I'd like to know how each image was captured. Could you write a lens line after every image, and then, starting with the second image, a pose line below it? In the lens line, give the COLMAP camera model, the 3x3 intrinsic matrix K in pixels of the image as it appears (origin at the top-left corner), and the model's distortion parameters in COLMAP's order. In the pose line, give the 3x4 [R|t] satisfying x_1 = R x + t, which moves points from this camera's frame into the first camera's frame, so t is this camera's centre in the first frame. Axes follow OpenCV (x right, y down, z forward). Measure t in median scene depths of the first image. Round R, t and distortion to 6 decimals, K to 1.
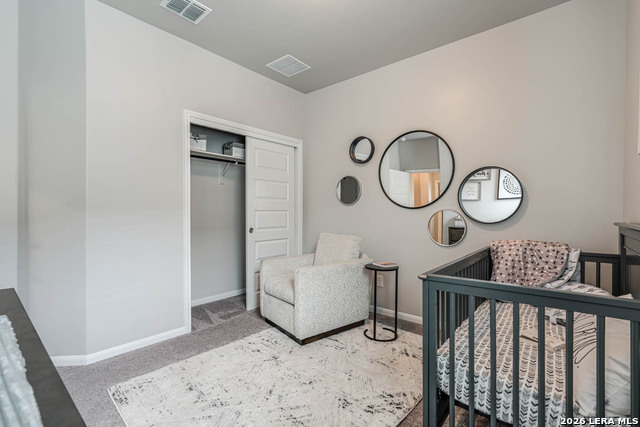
lens RADIAL K [[290.7, 0, 315.8], [0, 290.7, 211.9], [0, 0, 1]] dist [-0.013750, 0.004572]
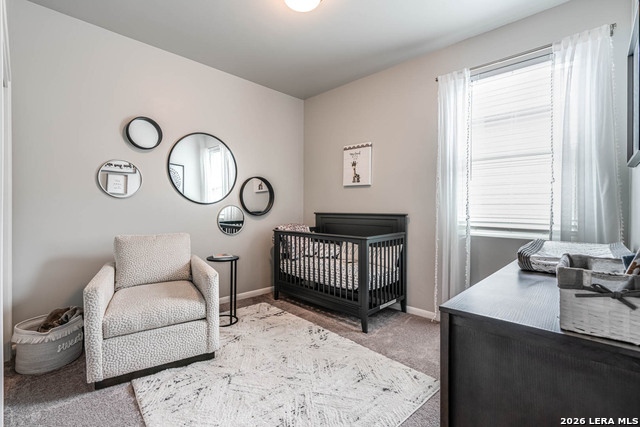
lens RADIAL K [[290.7, 0, 318.3], [0, 290.7, 212.4], [0, 0, 1]] dist [-0.013750, 0.004572]
pose [[0.106573, -0.023443, 0.994029, -1.025041], [-0.001732, 0.999716, 0.023763, -0.011029], [-0.994303, -0.004254, 0.106502, 0.678535]]
